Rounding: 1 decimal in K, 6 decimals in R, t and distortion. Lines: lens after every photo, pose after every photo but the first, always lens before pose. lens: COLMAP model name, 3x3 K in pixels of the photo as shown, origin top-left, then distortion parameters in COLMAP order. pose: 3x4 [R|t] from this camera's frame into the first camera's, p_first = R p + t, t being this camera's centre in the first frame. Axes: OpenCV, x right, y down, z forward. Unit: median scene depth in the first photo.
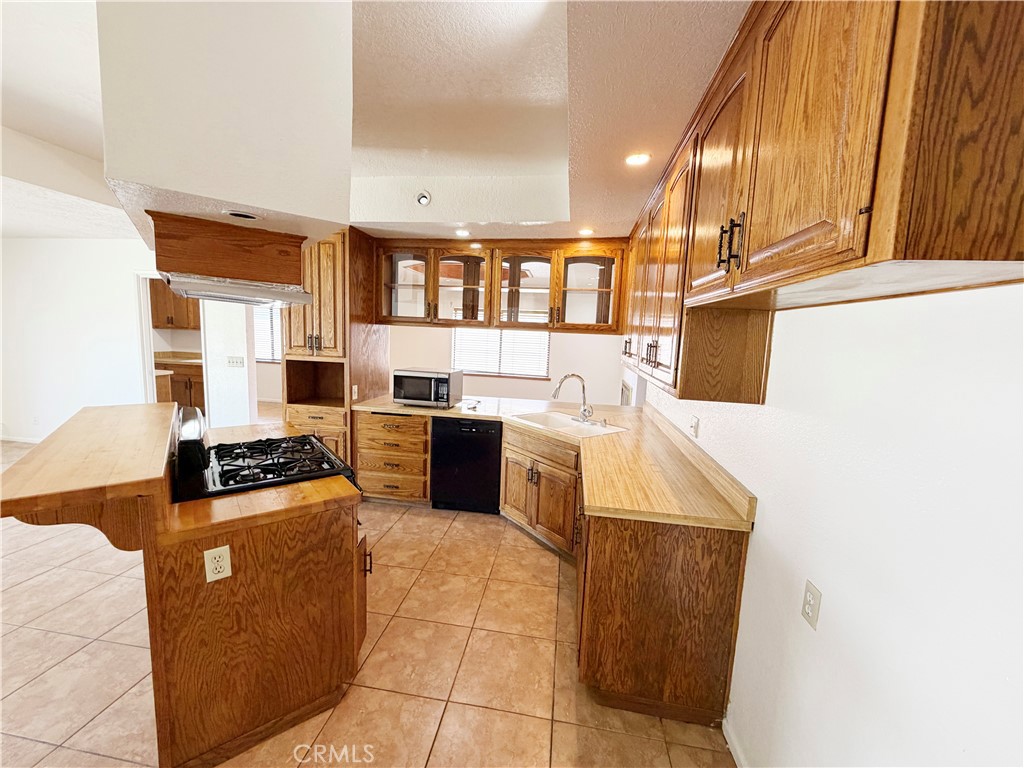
lens RADIAL K [[409.9, 0, 503.3], [0, 409.9, 382.6], [0, 0, 1]] dist [-0.000787, 0.000196]
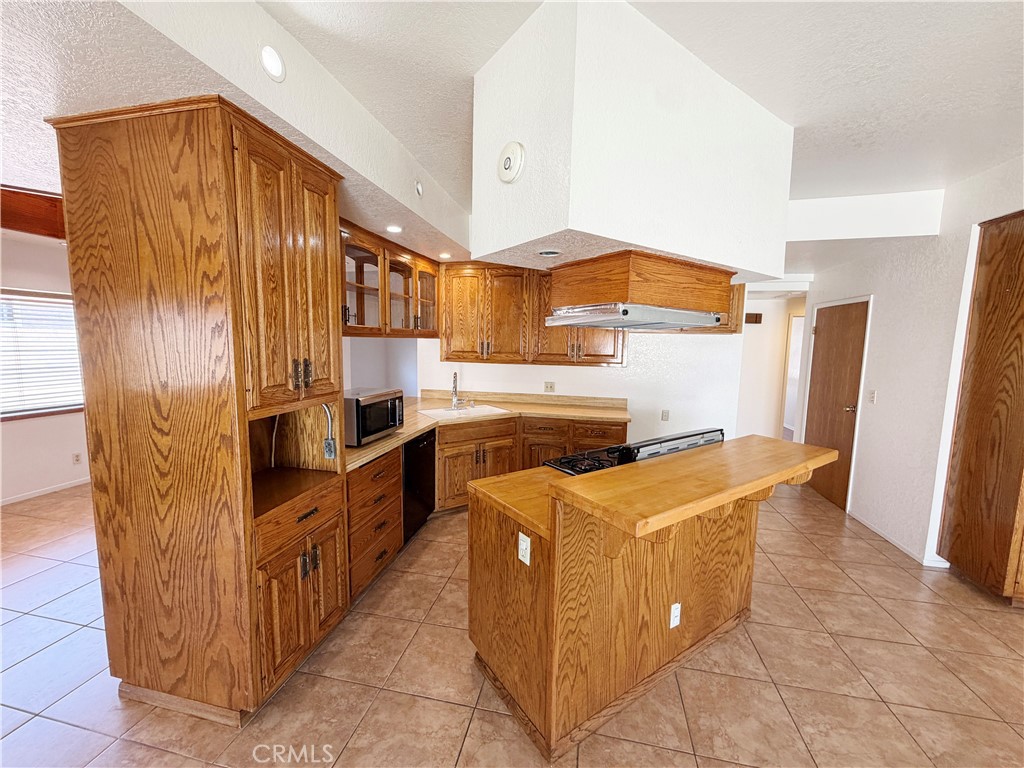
lens RADIAL K [[409.4, 0, 512.0], [0, 409.4, 384.0], [0, 0, 1]] dist [-0.001307, -0.000235]
pose [[0.043437, -0.144269, 0.988585, -0.787343], [0.104756, 0.984722, 0.139102, -0.106045], [-0.993549, 0.097518, 0.057887, 0.575721]]
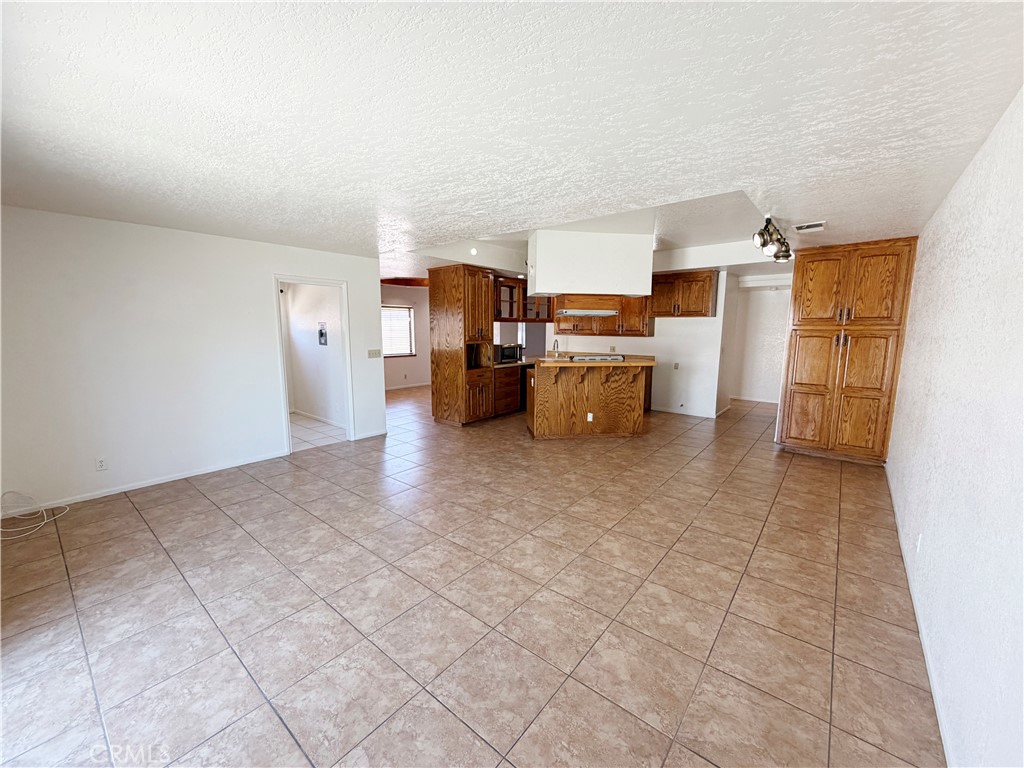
lens RADIAL K [[409.9, 0, 503.3], [0, 409.9, 382.6], [0, 0, 1]] dist [-0.000787, 0.000196]
pose [[0.509015, -0.154783, 0.846727, -1.578930], [0.122100, 0.986736, 0.106976, -0.051631], [-0.852054, 0.048933, 0.521162, 0.005706]]
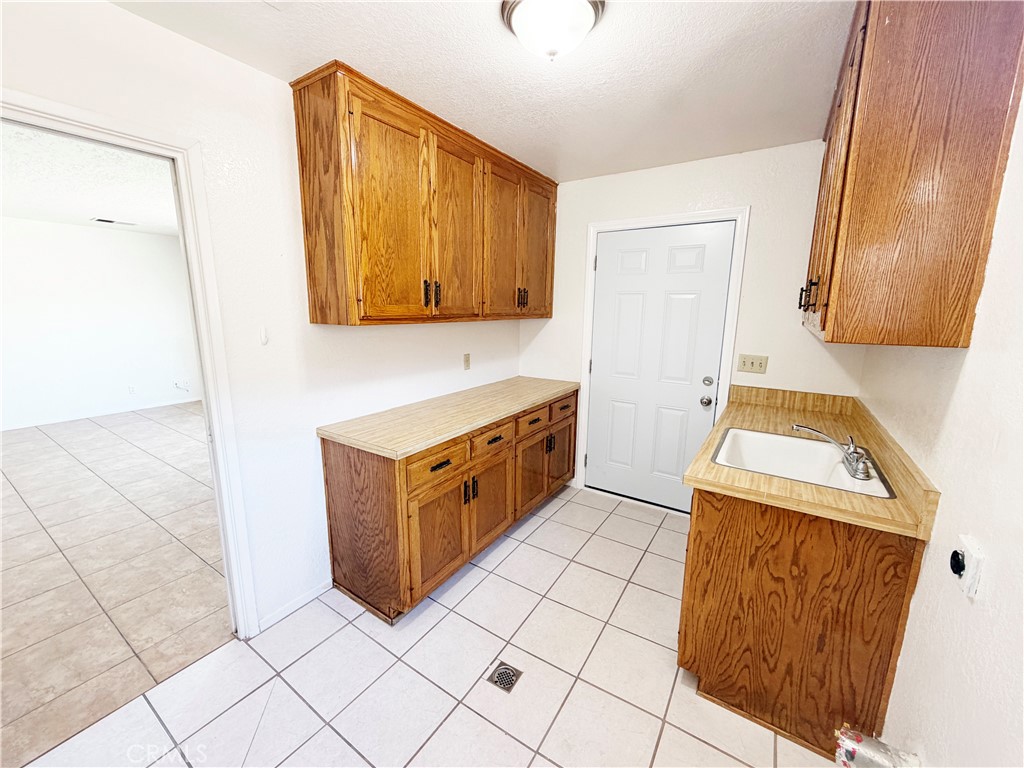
lens RADIAL K [[409.9, 0, 503.3], [0, 409.9, 382.6], [0, 0, 1]] dist [-0.000787, 0.000196]
pose [[-0.401088, 0.132523, -0.906403, -0.698394], [-0.134683, 0.970196, 0.201448, -0.195708], [0.906084, 0.202875, -0.371286, 1.481235]]
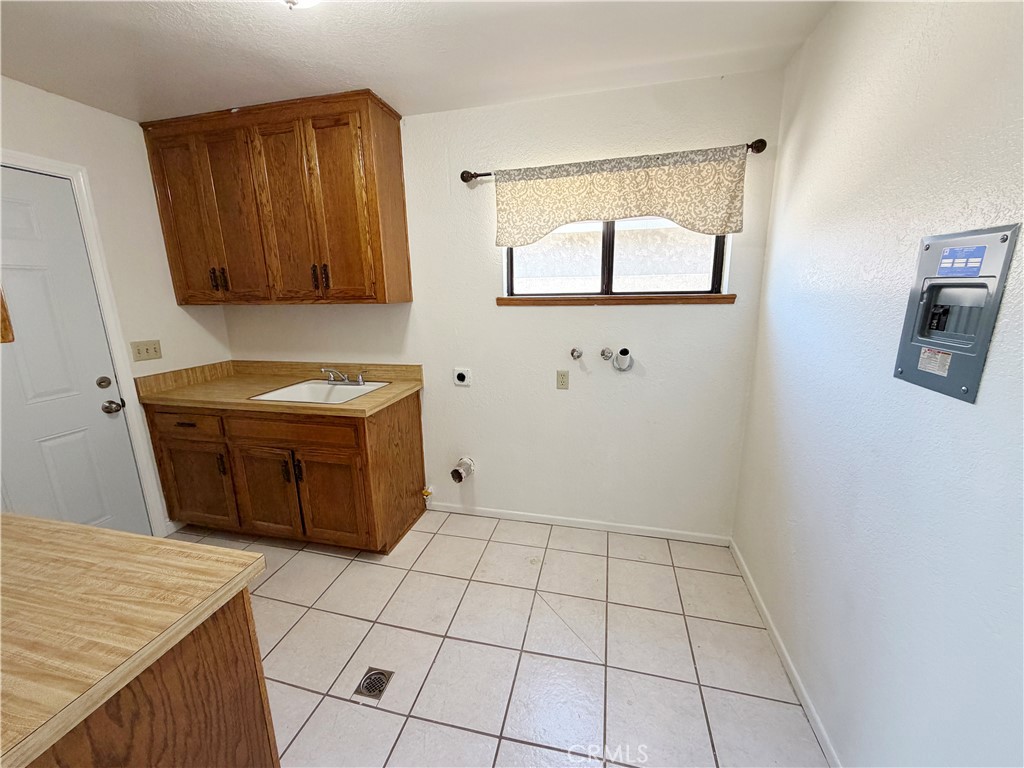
lens RADIAL K [[409.9, 0, 503.3], [0, 409.9, 382.6], [0, 0, 1]] dist [-0.000787, 0.000196]
pose [[0.995298, -0.034243, -0.090607, -0.864617], [0.043351, 0.993987, 0.100546, -0.140956], [0.086620, -0.104002, 0.990798, 1.058819]]
